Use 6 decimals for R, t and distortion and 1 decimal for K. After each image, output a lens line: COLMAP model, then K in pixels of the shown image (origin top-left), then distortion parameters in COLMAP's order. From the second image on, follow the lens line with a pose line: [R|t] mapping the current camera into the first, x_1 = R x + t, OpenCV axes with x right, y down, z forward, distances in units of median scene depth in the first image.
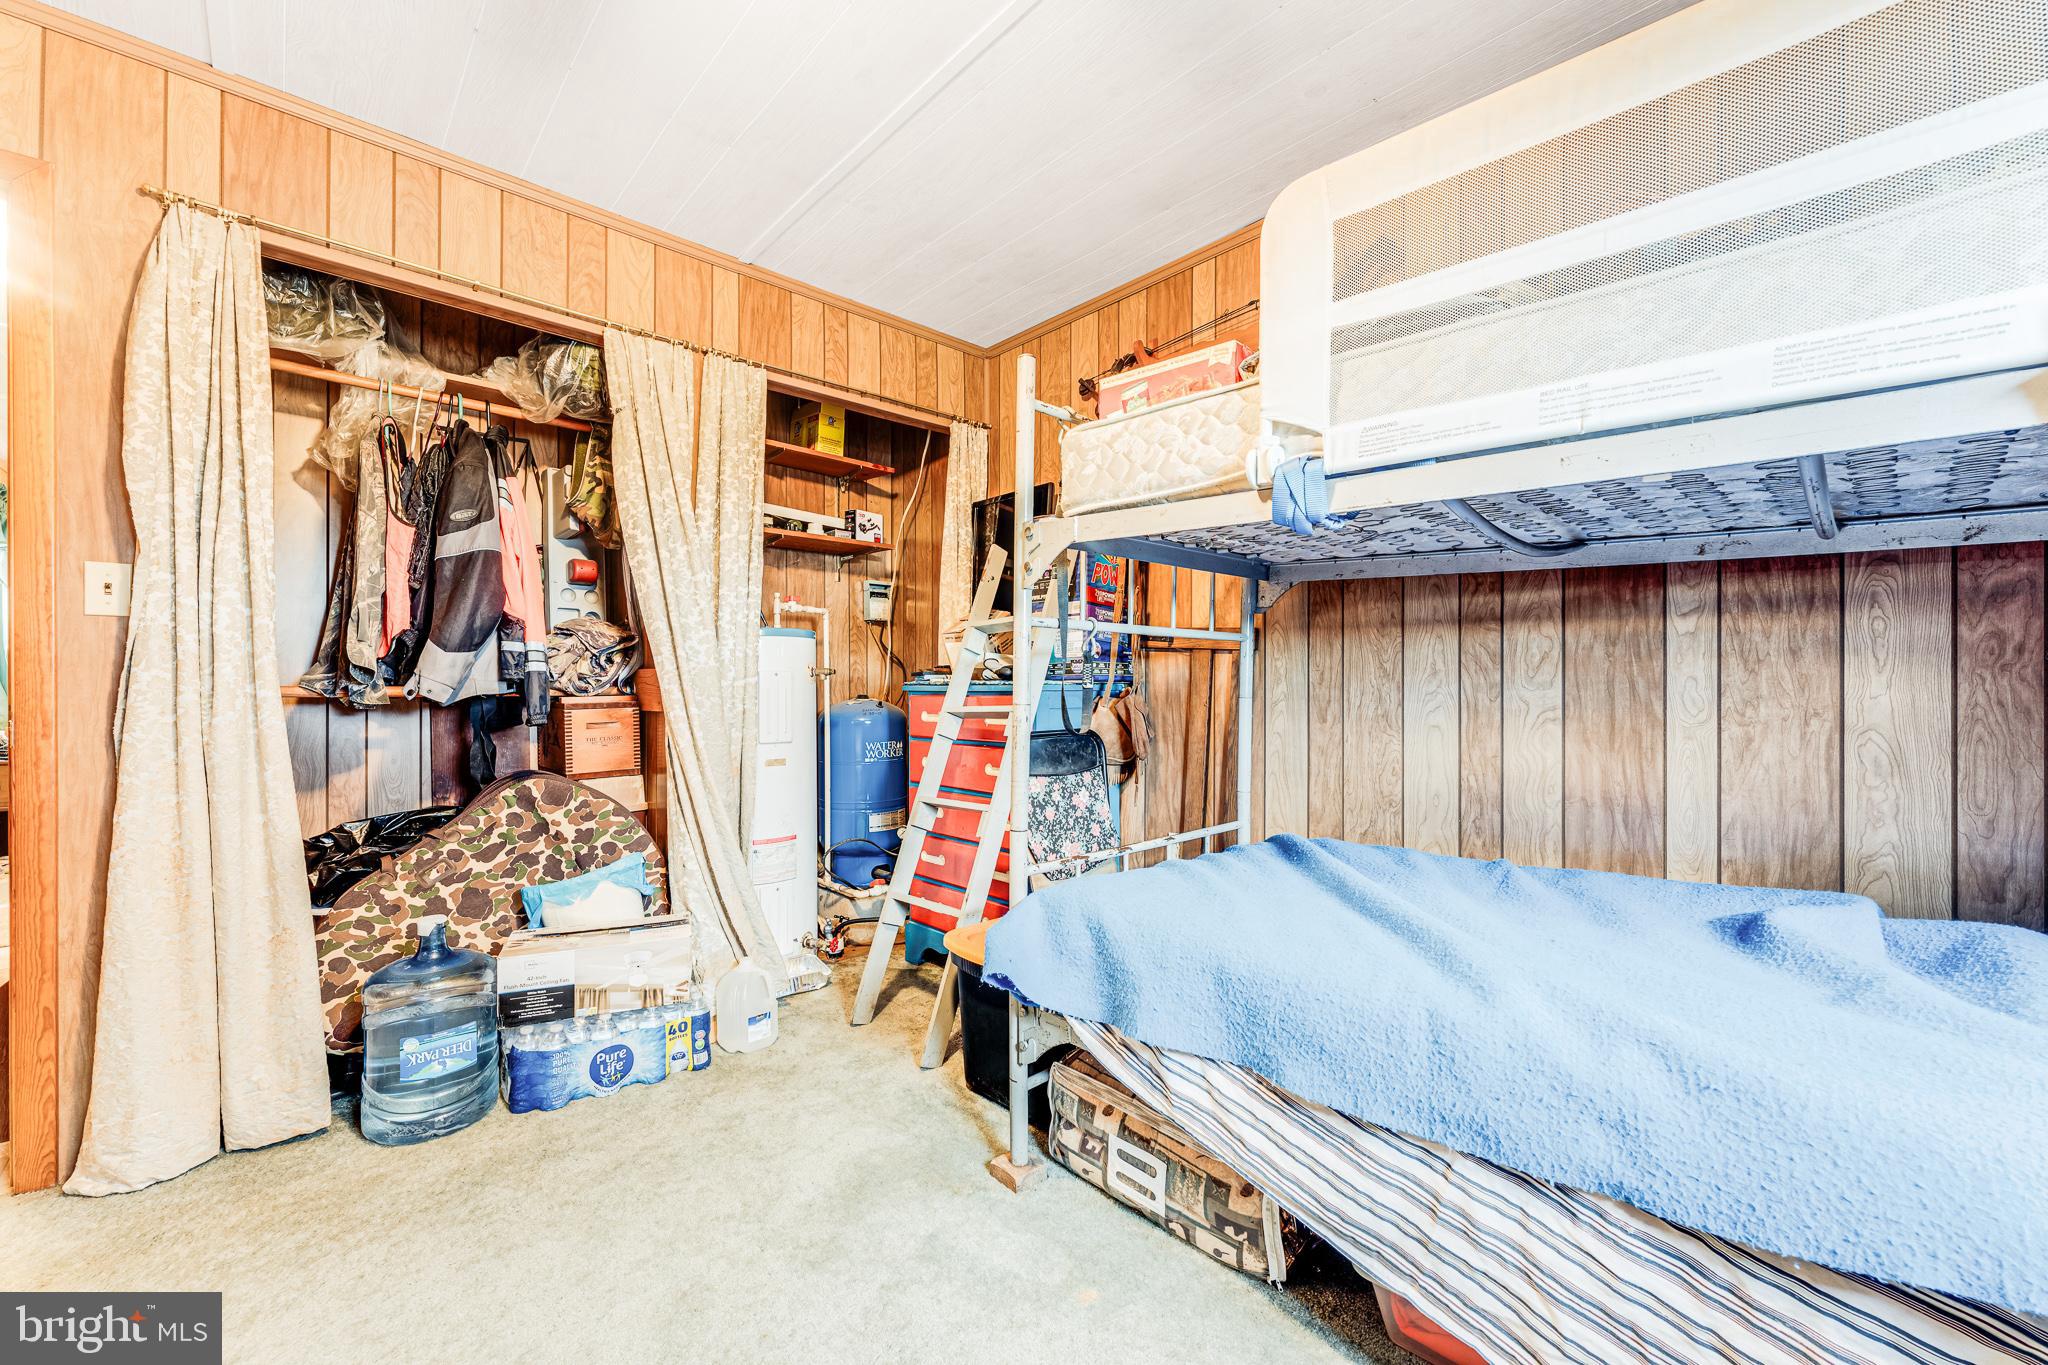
lens RADIAL K [[809.0, 0, 1018.3], [0, 809.0, 683.2], [0, 0, 1]] dist [0.000922, -0.000236]
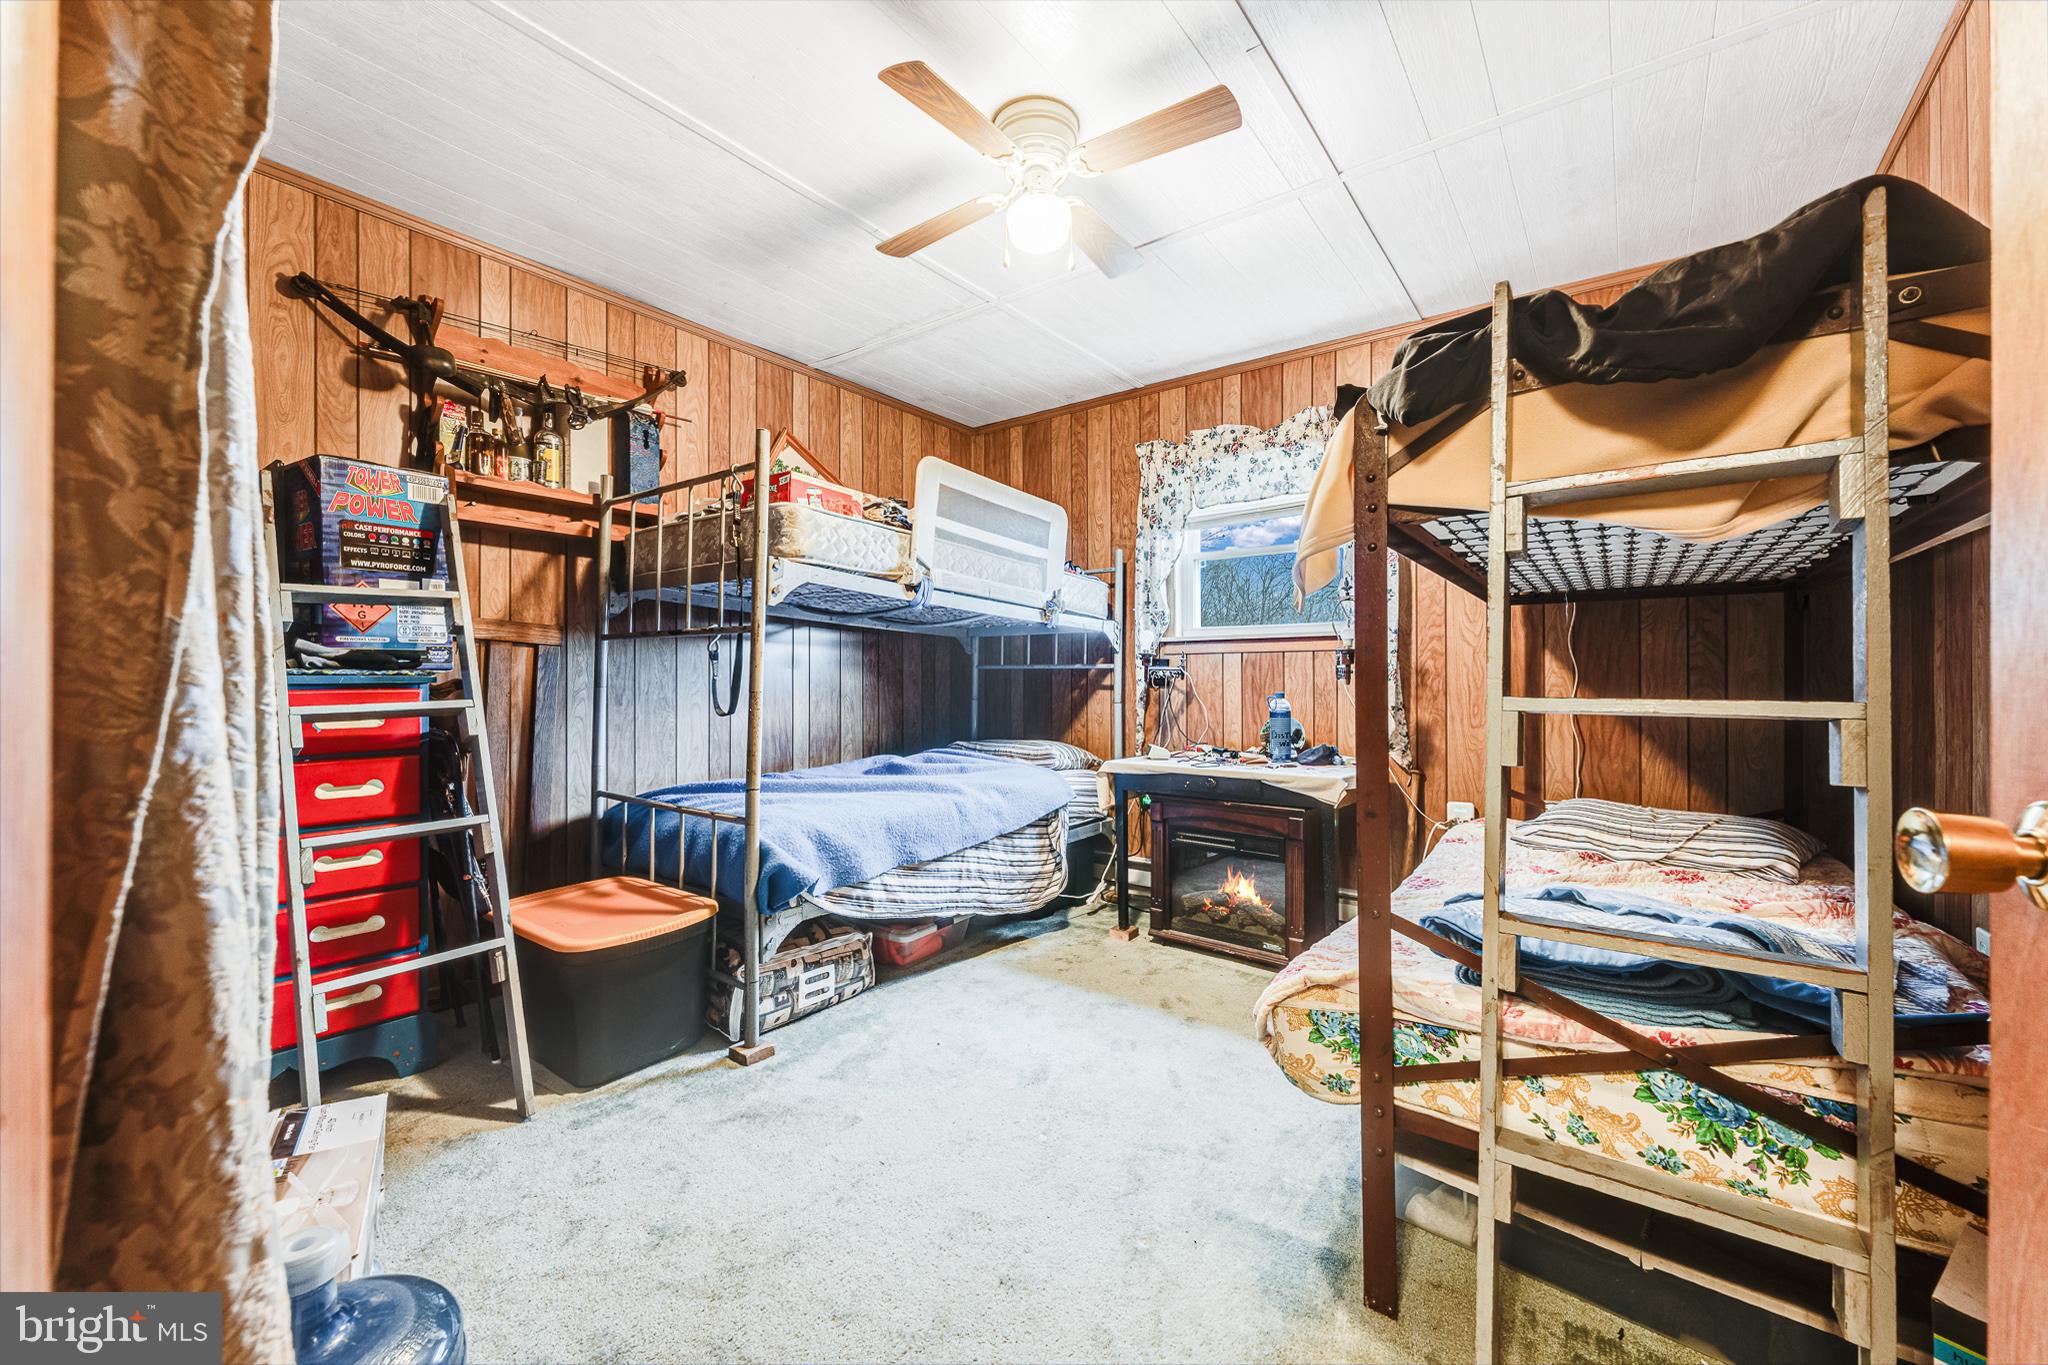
lens RADIAL K [[794.4, 0, 1020.1], [0, 794.4, 672.4], [0, 0, 1]] dist [0.001534, 0.000017]
pose [[-0.168142, 0.006951, 0.985738, -1.401133], [-0.004790, 0.999958, -0.007868, 0.002891], [-0.985751, -0.006045, -0.168102, 0.836707]]
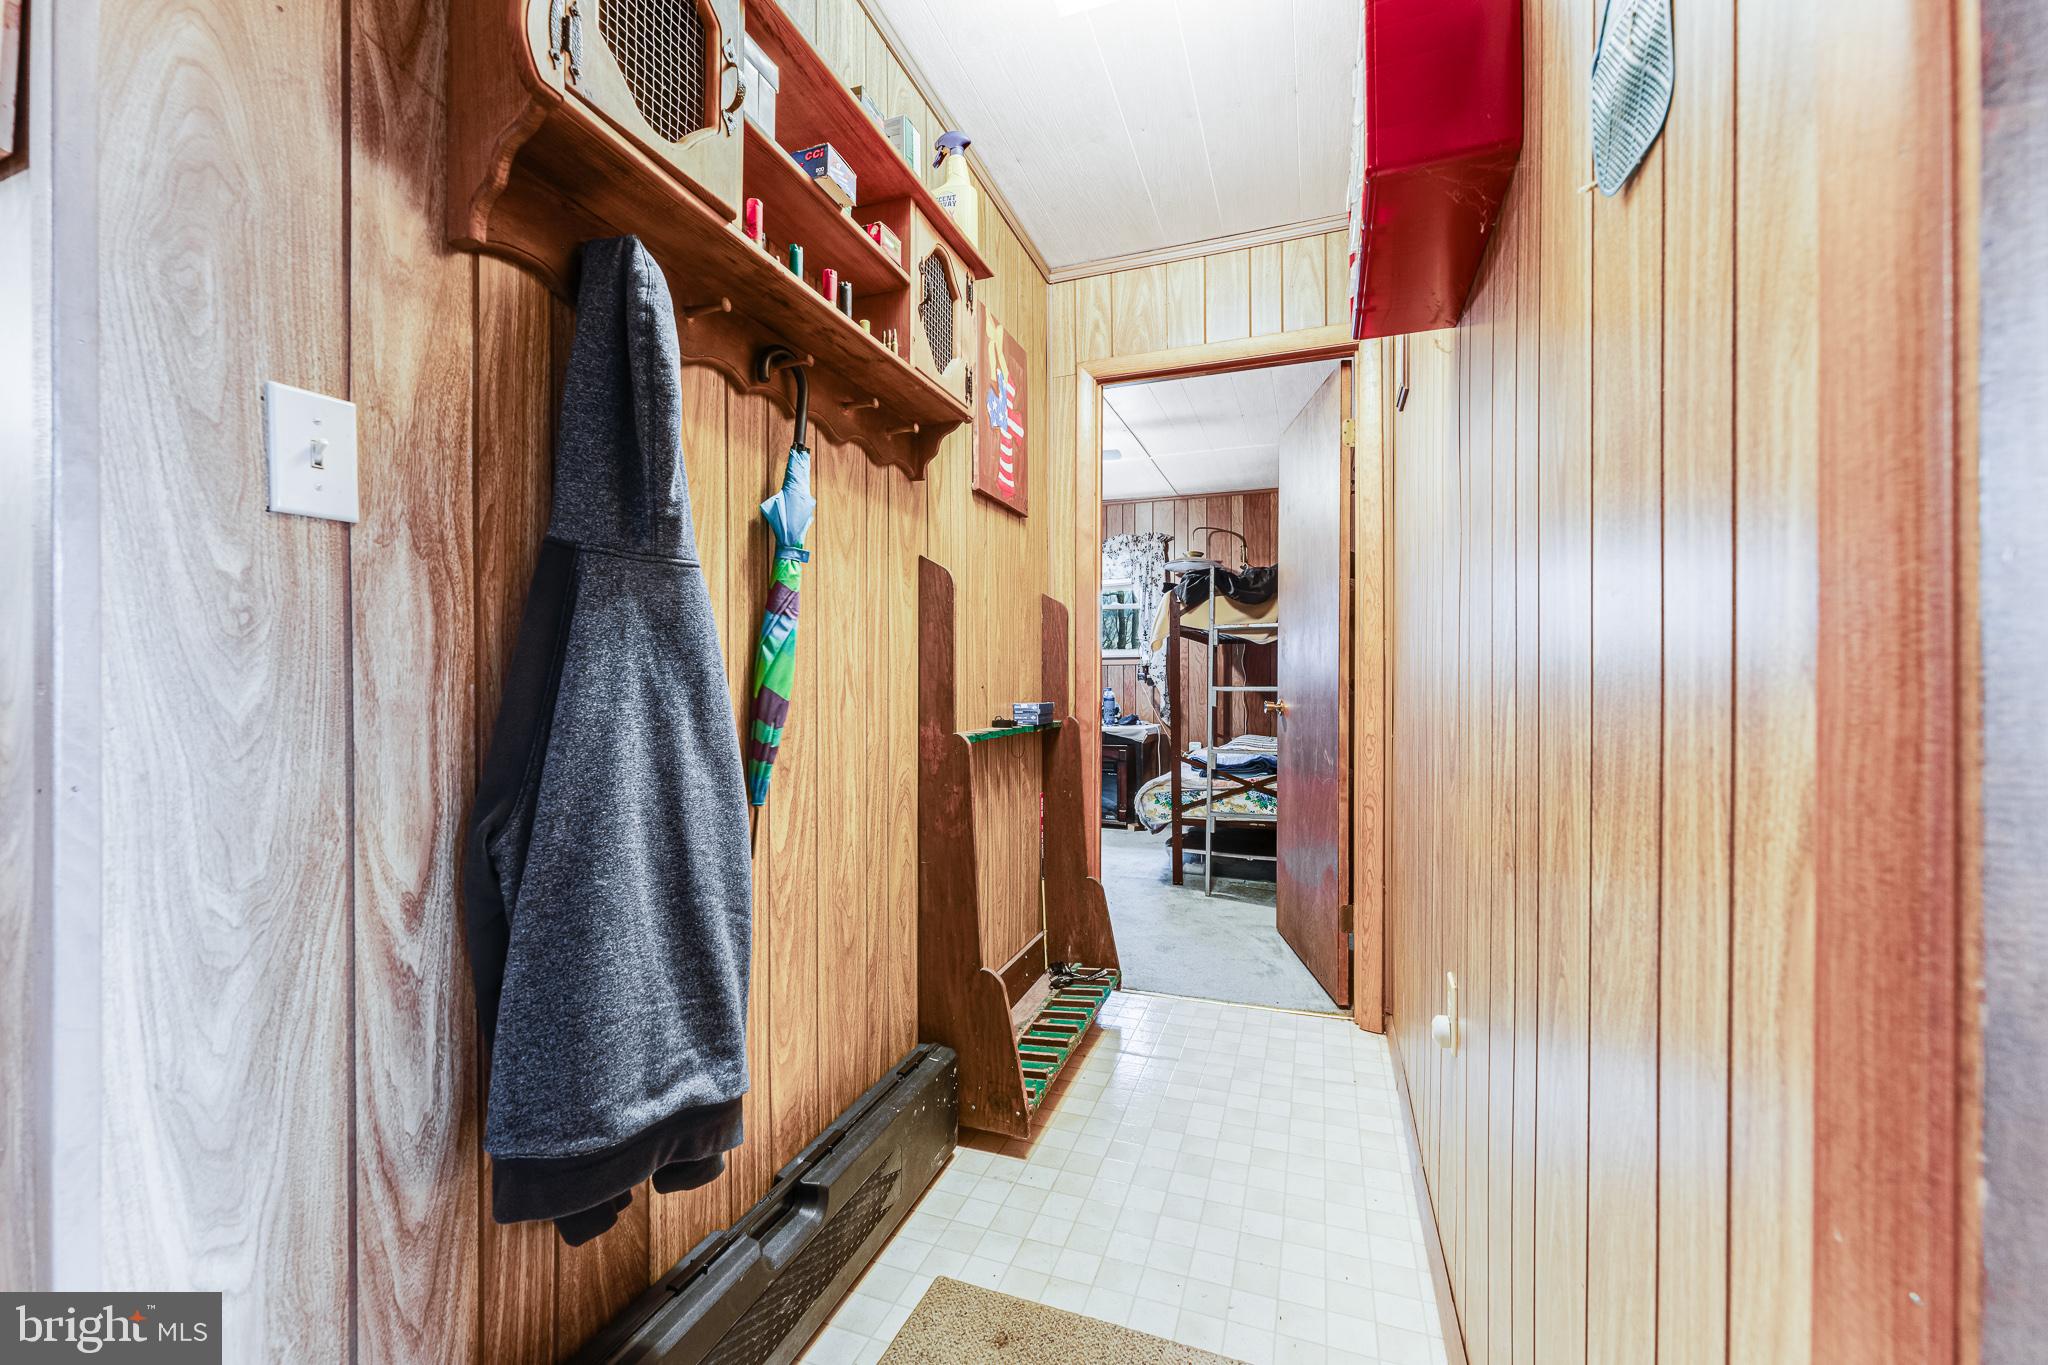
lens RADIAL K [[809.0, 0, 1018.3], [0, 809.0, 683.2], [0, 0, 1]] dist [0.000922, -0.000236]
pose [[-0.456701, -0.002914, 0.889615, -2.815975], [0.001828, 0.999989, 0.004214, -0.002410], [-0.889618, 0.003551, -0.456691, 2.046848]]
